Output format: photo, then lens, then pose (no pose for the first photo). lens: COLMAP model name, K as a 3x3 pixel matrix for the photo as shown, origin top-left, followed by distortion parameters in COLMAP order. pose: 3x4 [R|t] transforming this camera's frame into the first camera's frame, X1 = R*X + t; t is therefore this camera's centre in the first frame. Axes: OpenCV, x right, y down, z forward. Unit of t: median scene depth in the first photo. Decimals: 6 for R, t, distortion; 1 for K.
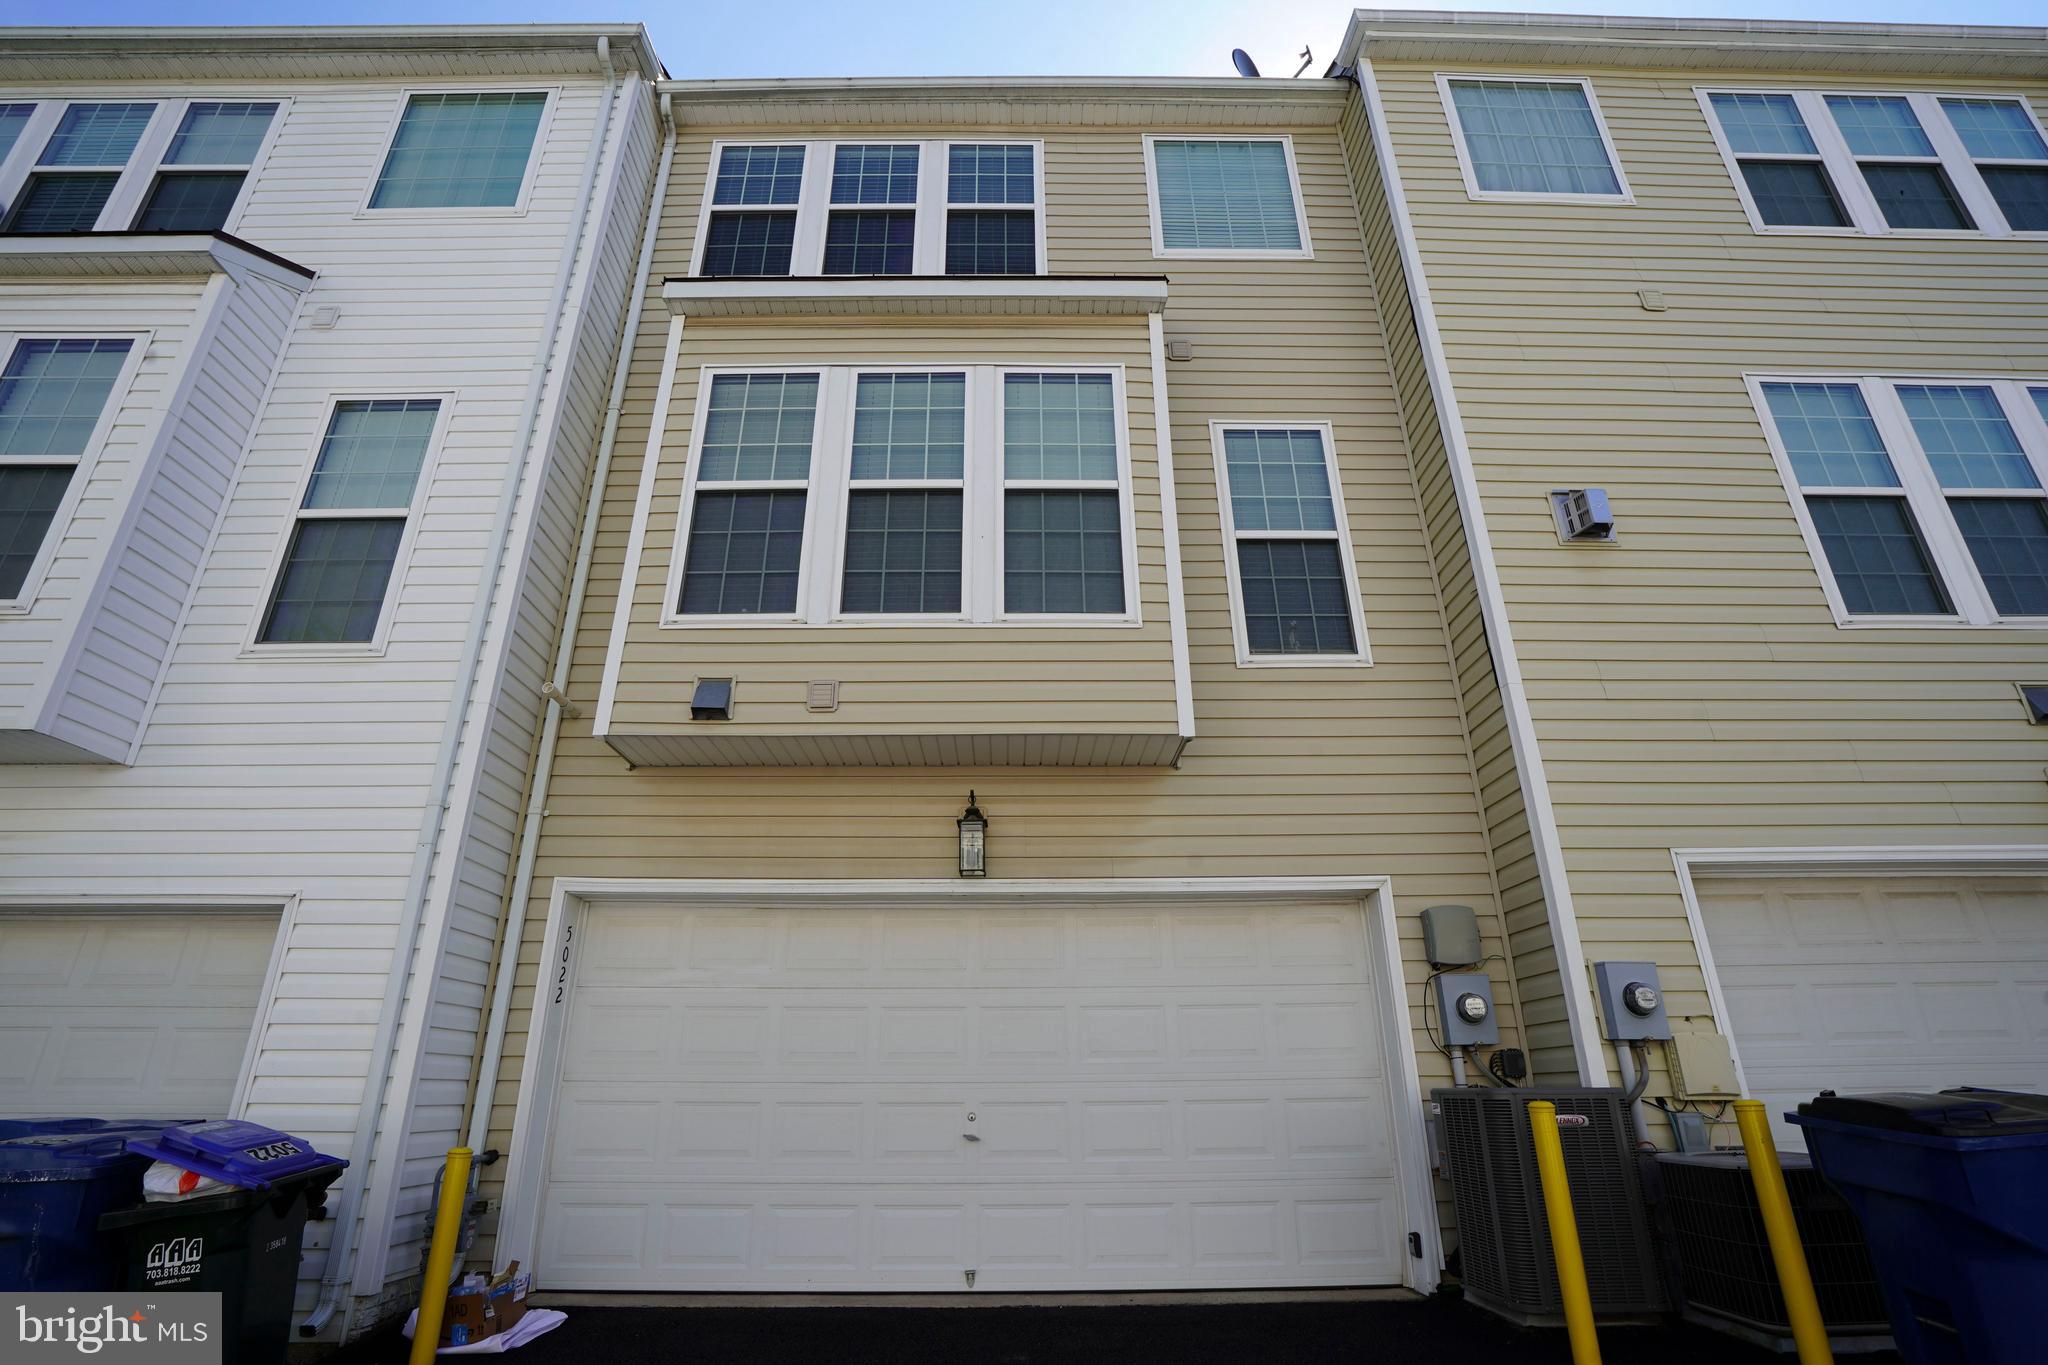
lens RADIAL K [[943.7, 0, 1032.0], [0, 943.7, 681.8], [0, 0, 1]] dist [-0.047234, 0.013304]
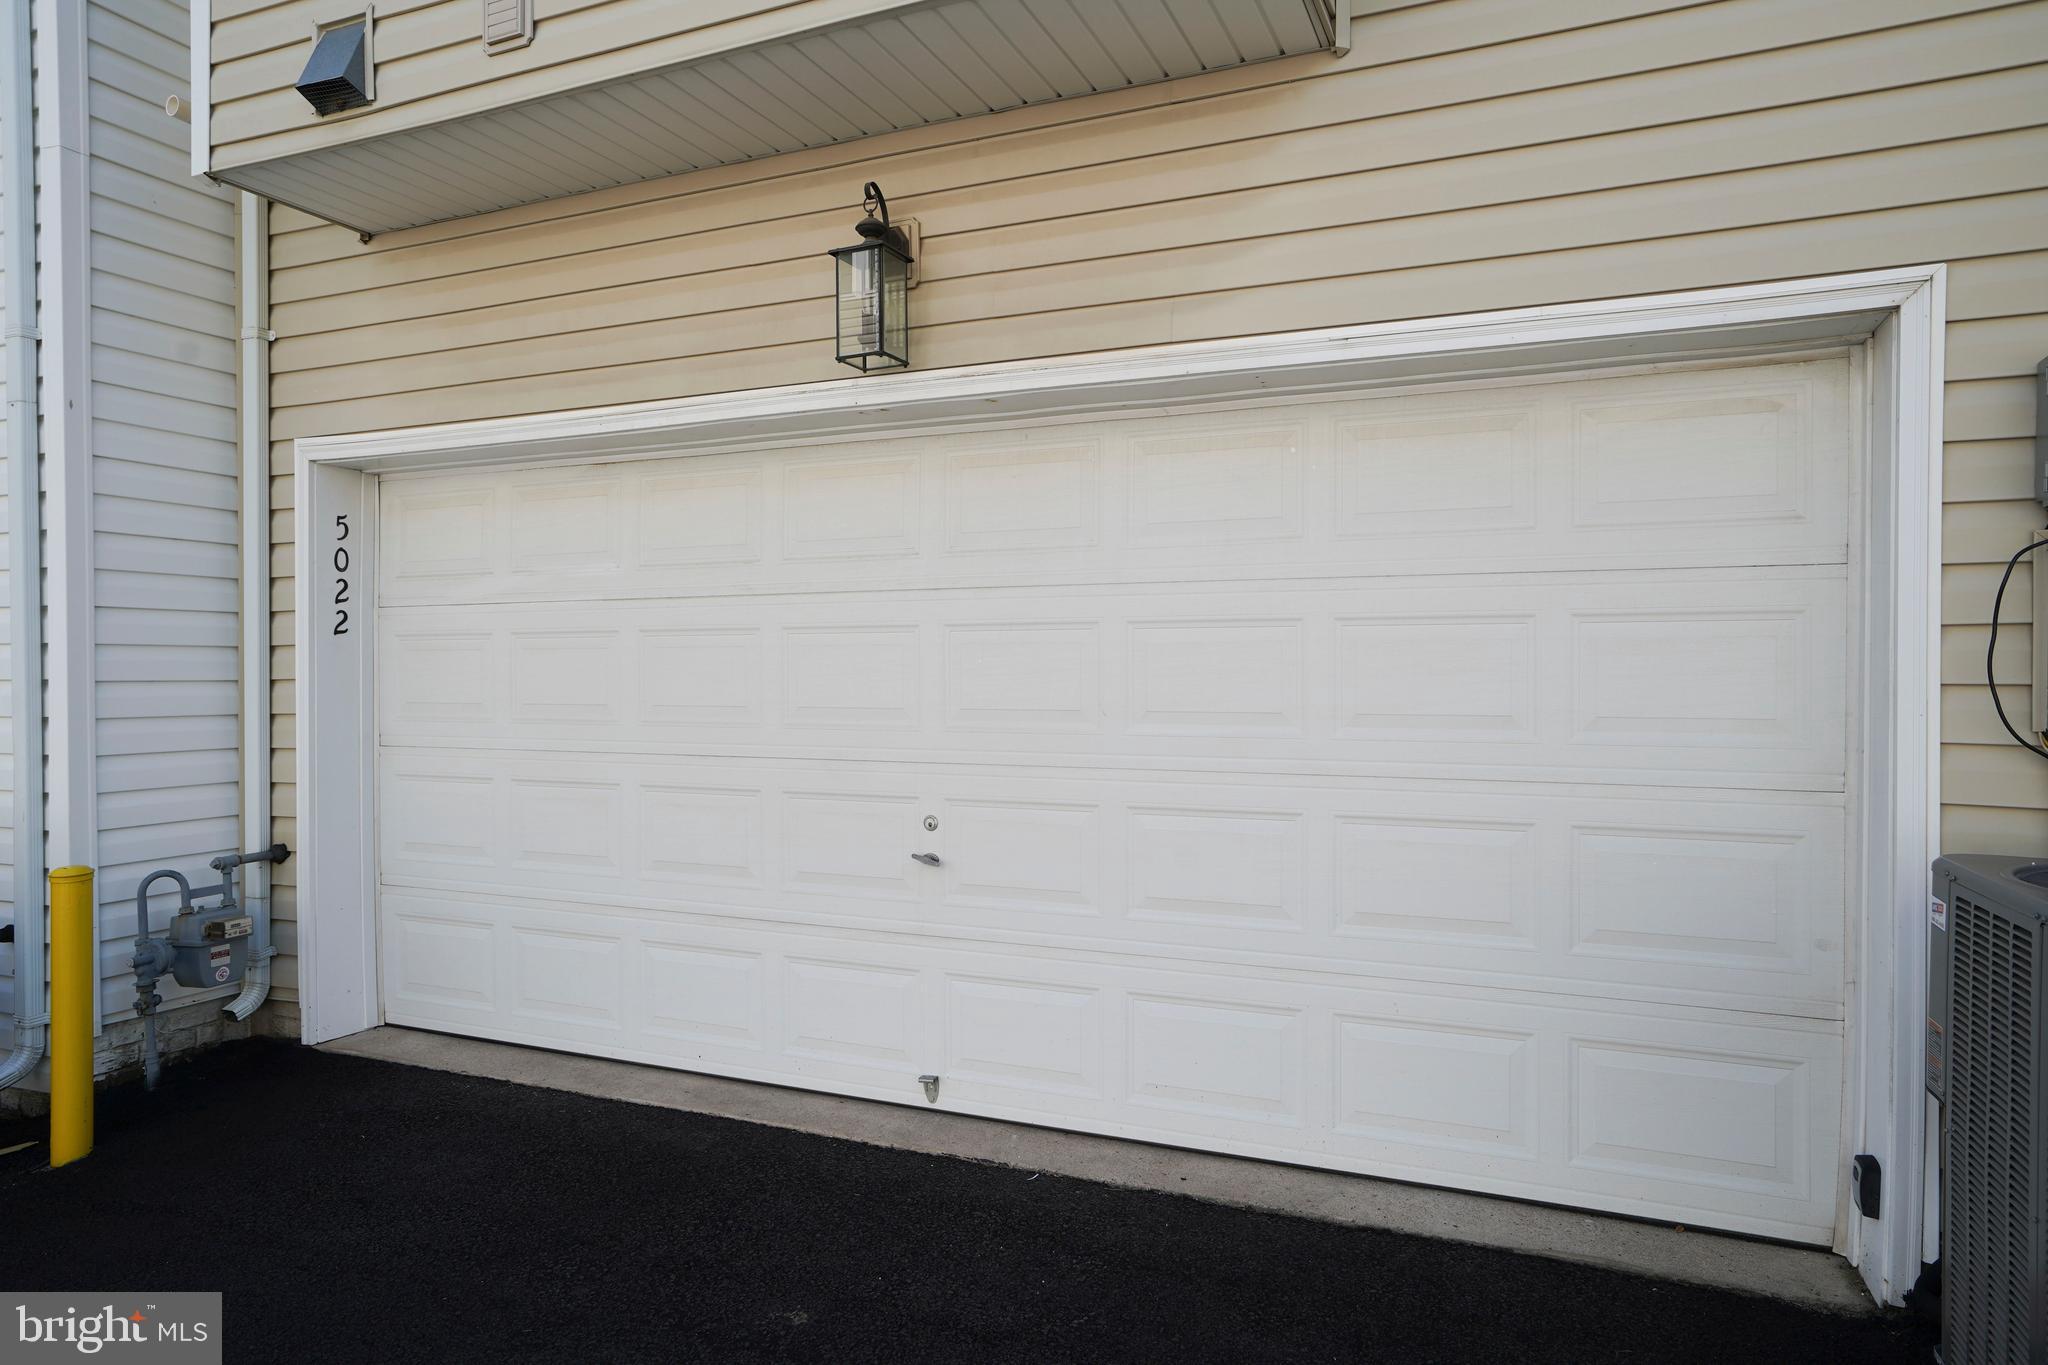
lens RADIAL K [[1249.5, 0, 1023.4], [0, 1249.5, 665.0], [0, 0, 1]] dist [-0.006091, 0.000192]
pose [[0.917403, 0.000796, -0.397958, 0.265160], [0.153655, 0.921744, 0.356060, 0.134165], [0.367099, -0.387799, 0.845488, 0.444548]]
